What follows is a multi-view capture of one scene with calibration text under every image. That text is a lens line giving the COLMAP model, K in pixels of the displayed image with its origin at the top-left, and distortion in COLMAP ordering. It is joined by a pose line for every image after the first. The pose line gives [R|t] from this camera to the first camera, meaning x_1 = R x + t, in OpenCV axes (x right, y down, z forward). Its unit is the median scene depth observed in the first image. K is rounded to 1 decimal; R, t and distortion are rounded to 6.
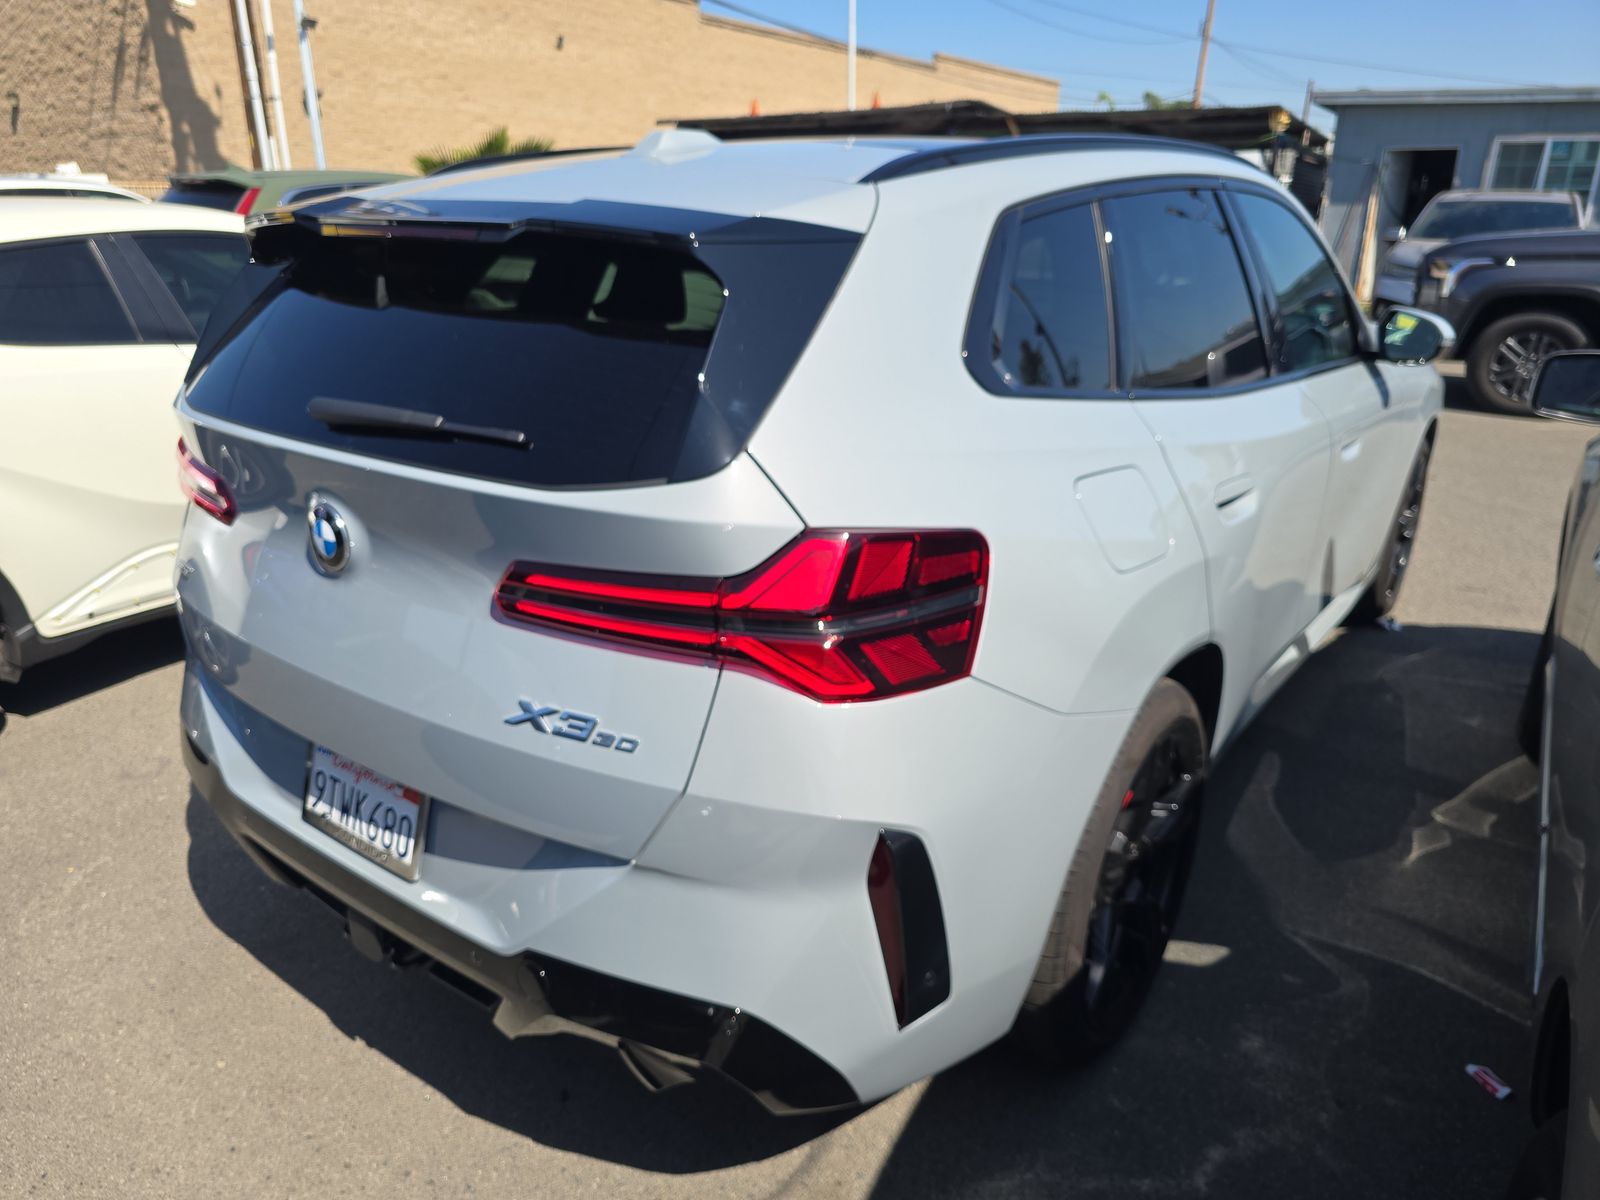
lens RADIAL K [[1086.2, 0, 810.6], [0, 1086.2, 603.1], [0, 0, 1]] dist [-0.027347, -0.004218]
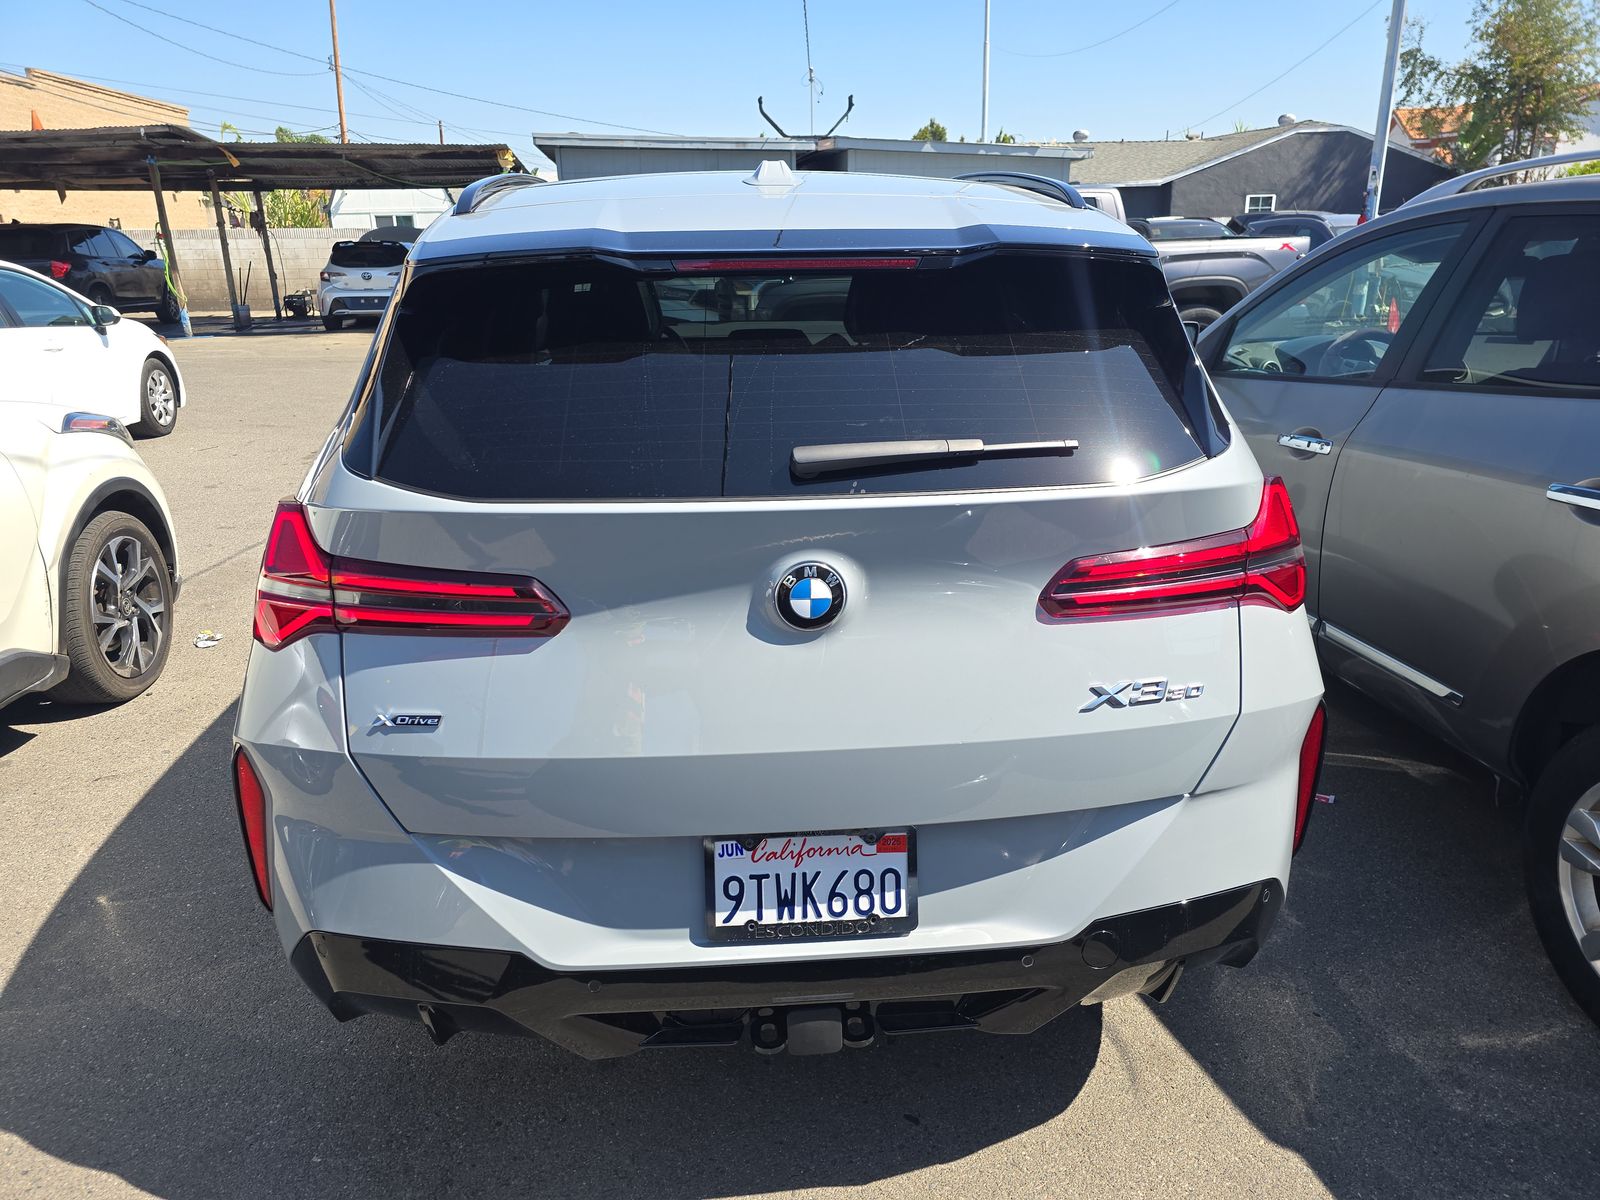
lens RADIAL K [[1049.2, 0, 794.7], [0, 1049.2, 598.6], [0, 0, 1]] dist [0.008563, -0.010039]
pose [[0.755990, -0.218832, 0.616921, -0.858824], [0.233655, 0.970591, 0.057957, -0.096213], [-0.611461, 0.100332, 0.784888, 0.271735]]
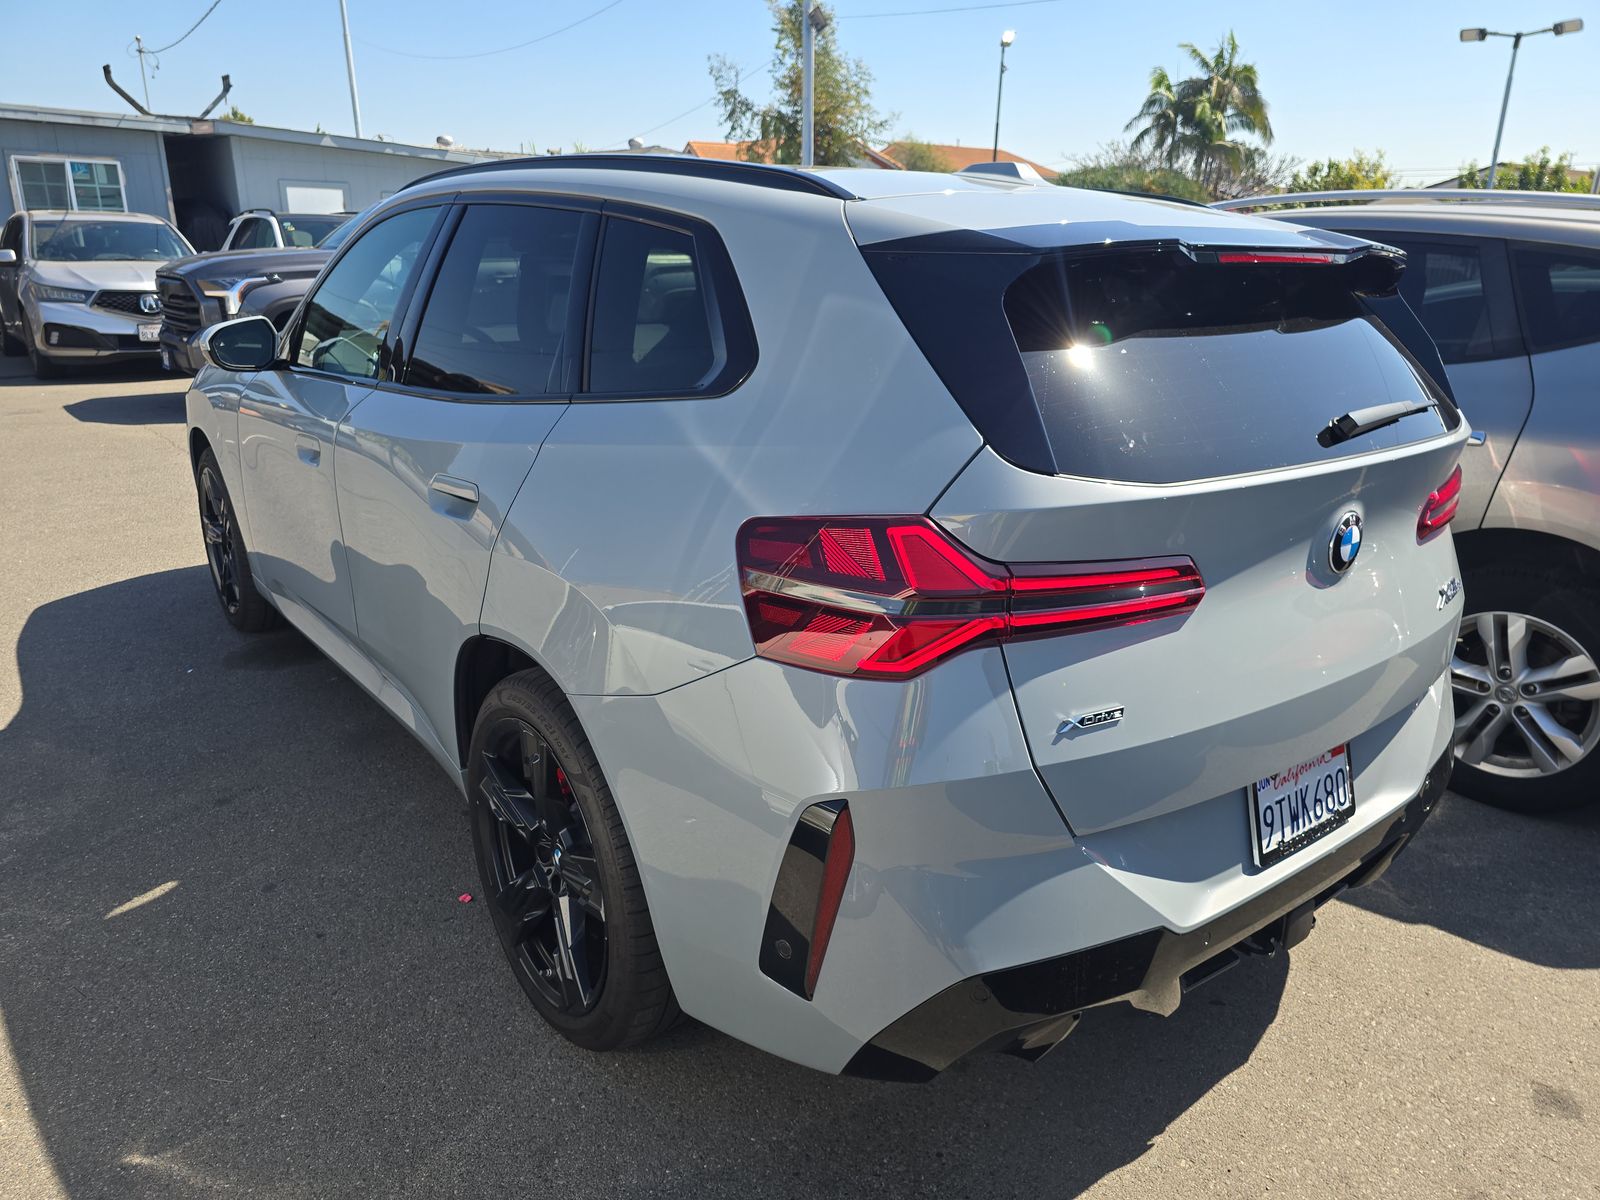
lens RADIAL K [[1086.2, 0, 810.6], [0, 1086.2, 603.1], [0, 0, 1]] dist [-0.027347, -0.004218]
pose [[0.271702, -0.287402, 0.918465, -1.358597], [0.302849, 0.931415, 0.201865, -0.324603], [-0.913488, 0.223309, 0.340107, 0.970516]]
